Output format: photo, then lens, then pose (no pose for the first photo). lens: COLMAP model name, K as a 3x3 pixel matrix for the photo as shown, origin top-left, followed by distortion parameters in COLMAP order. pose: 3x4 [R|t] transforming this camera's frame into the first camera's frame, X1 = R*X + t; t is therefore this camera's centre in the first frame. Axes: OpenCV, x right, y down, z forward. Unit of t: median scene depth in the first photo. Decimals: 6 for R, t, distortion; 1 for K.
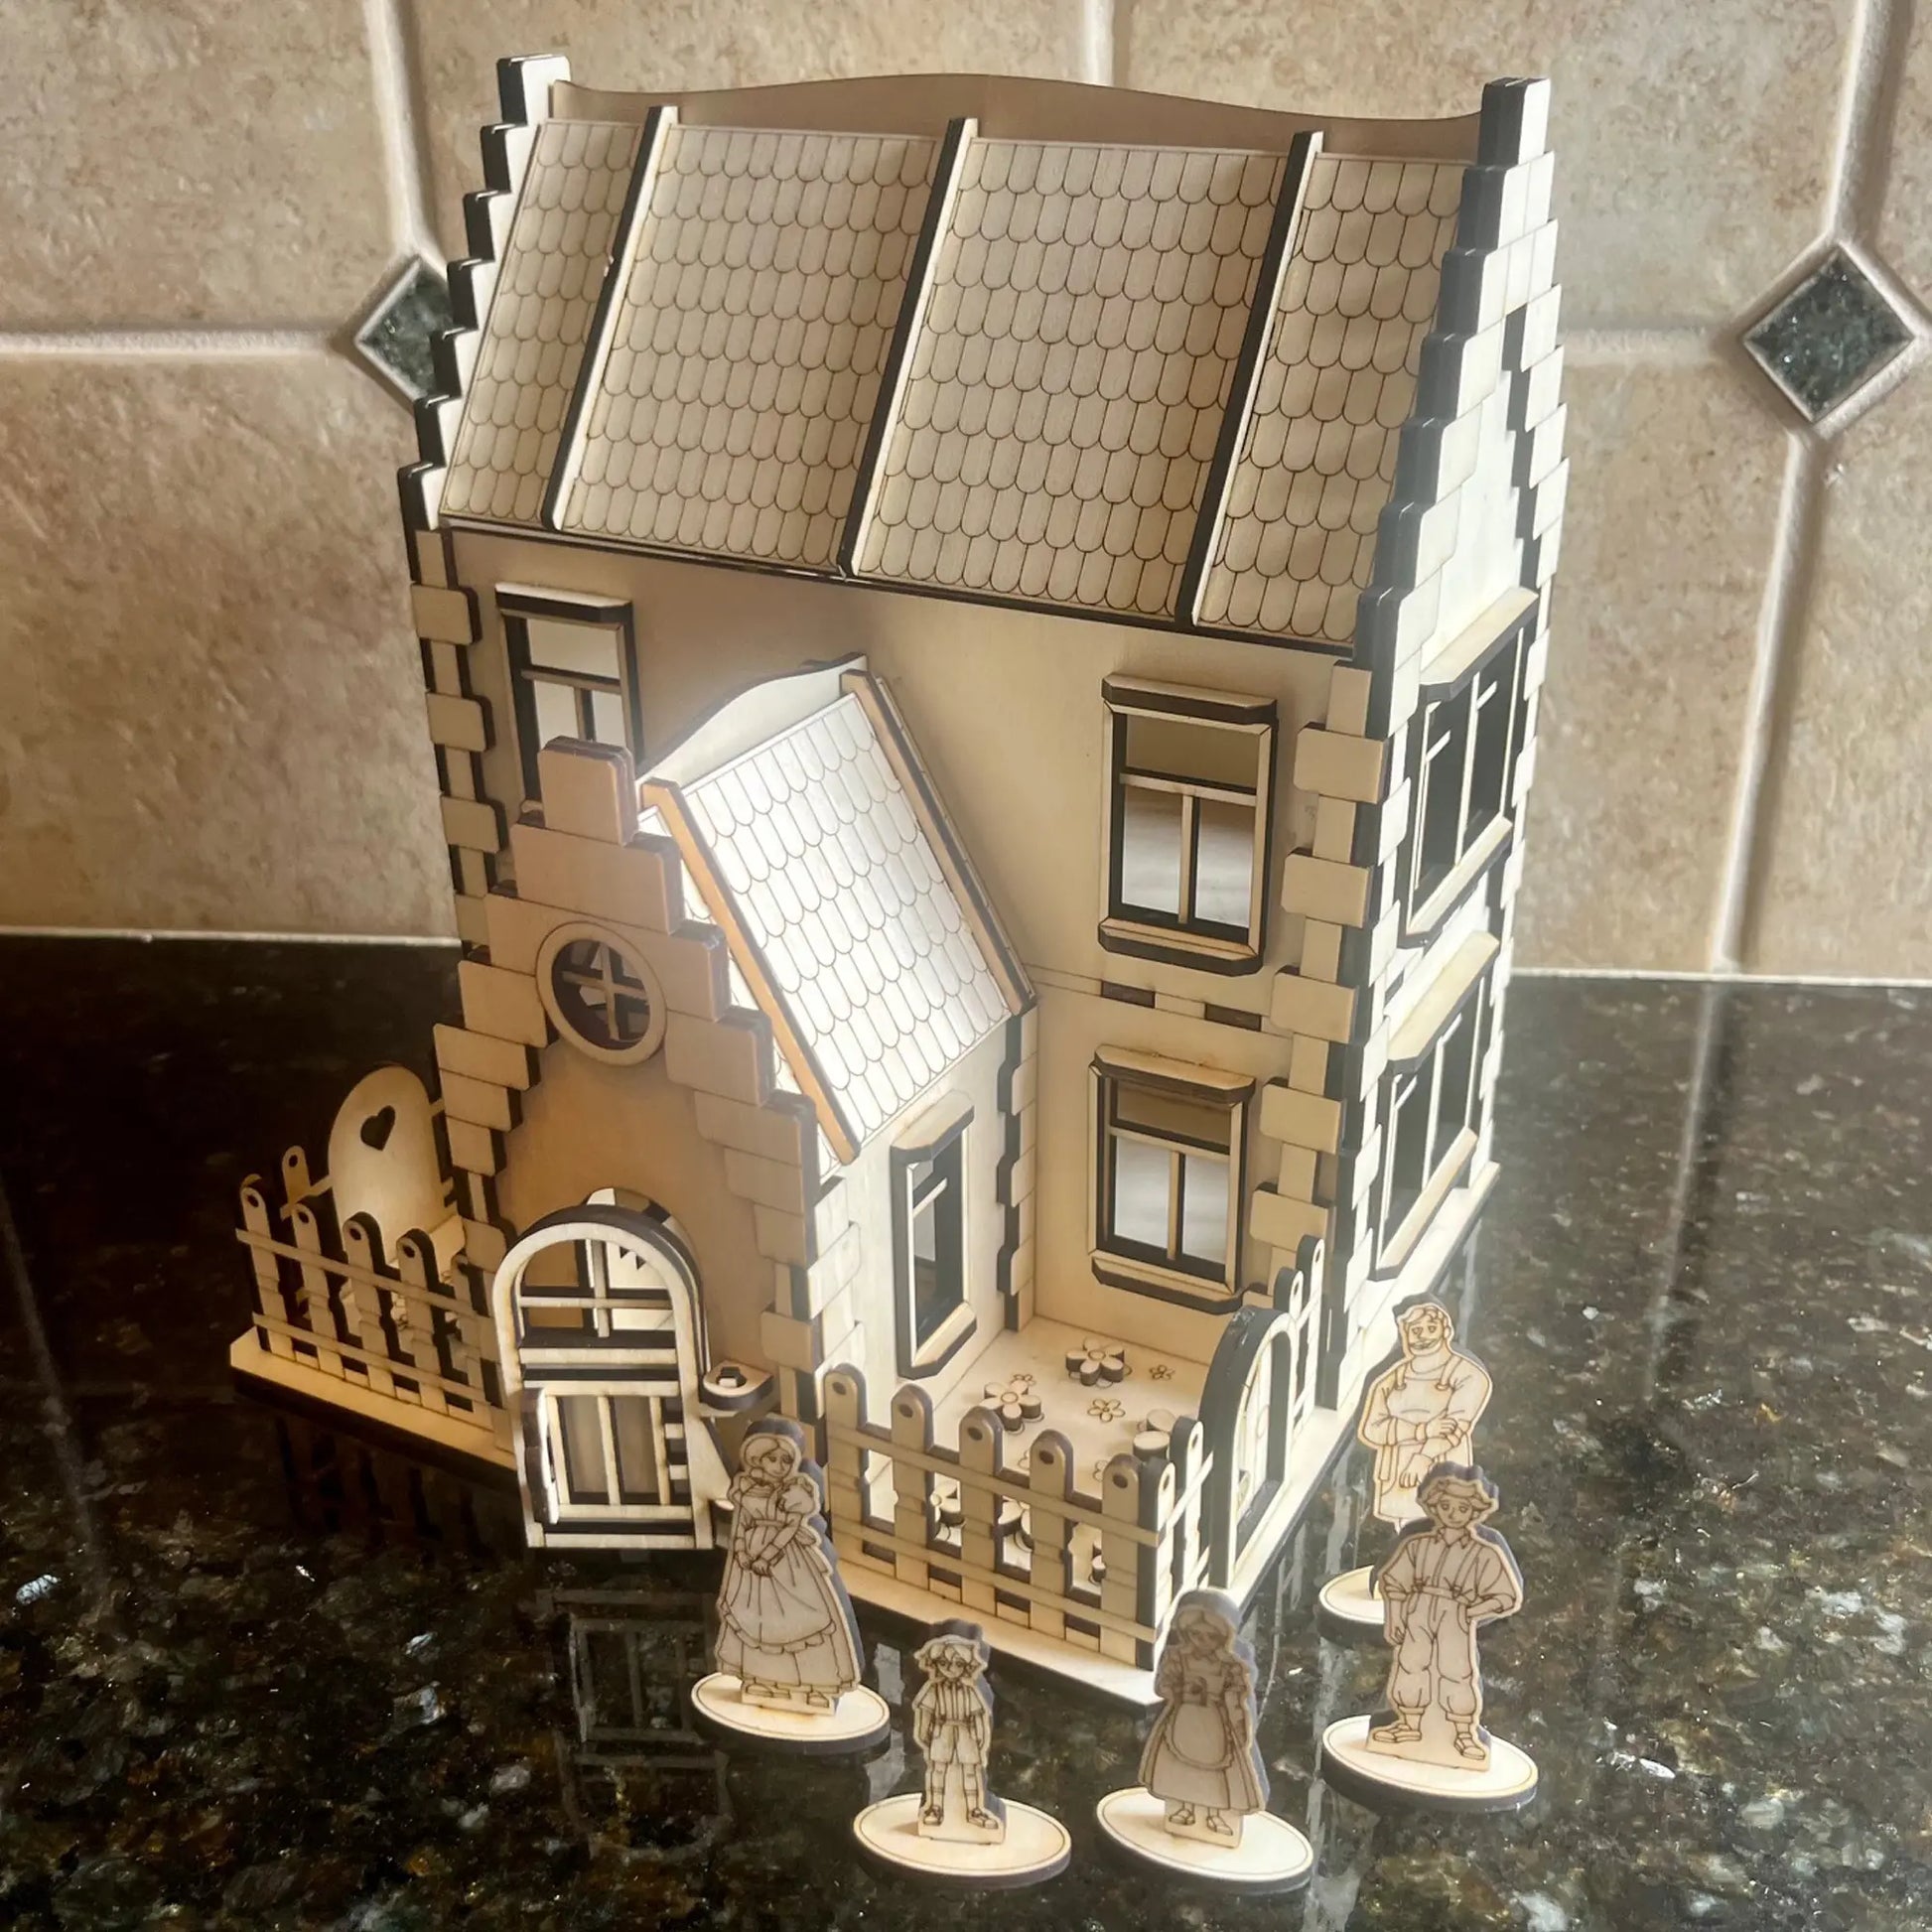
lens RADIAL K [[2252.1, 0, 942.0], [0, 2252.1, 990.7], [0, 0, 1]] dist [0.000229, 0.025572]
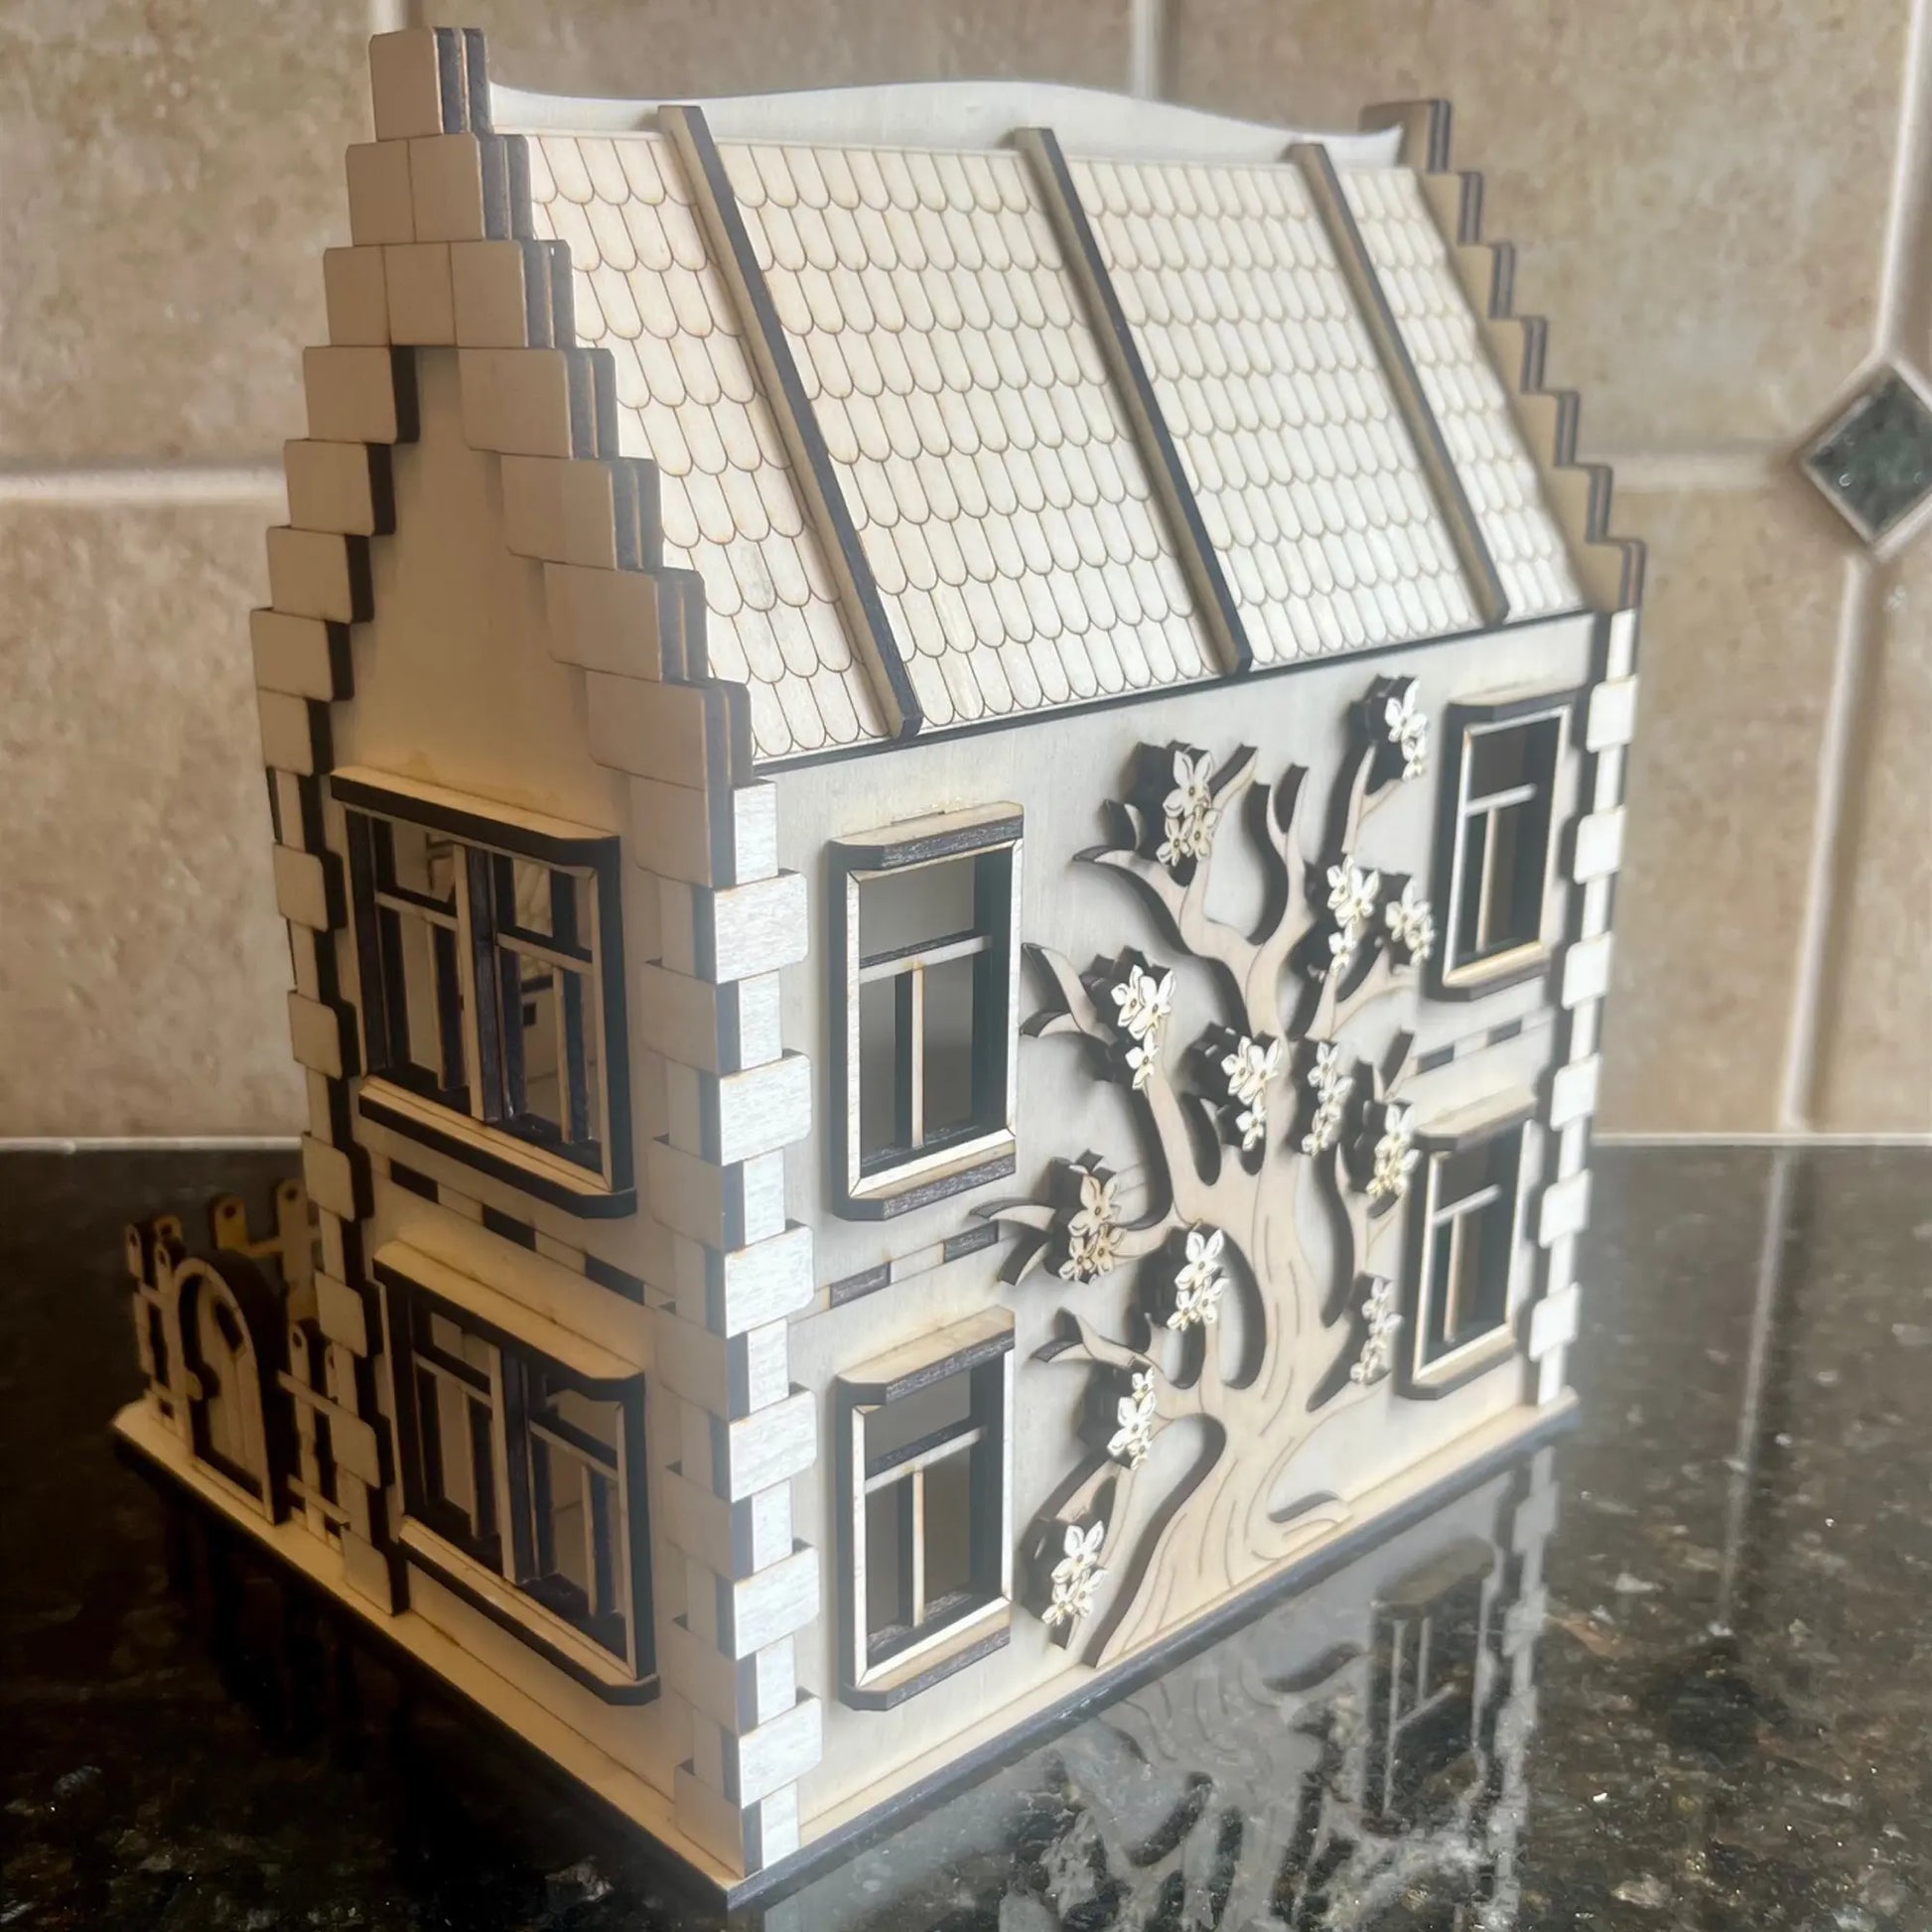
lens RADIAL K [[2336.9, 0, 931.8], [0, 2336.9, 971.7], [0, 0, 1]] dist [0.032723, -0.048395]
pose [[0.996724, -0.016285, 0.079226, -0.104432], [0.028693, 0.987006, -0.158104, 0.080586], [-0.075622, 0.159859, 0.984239, 0.056819]]
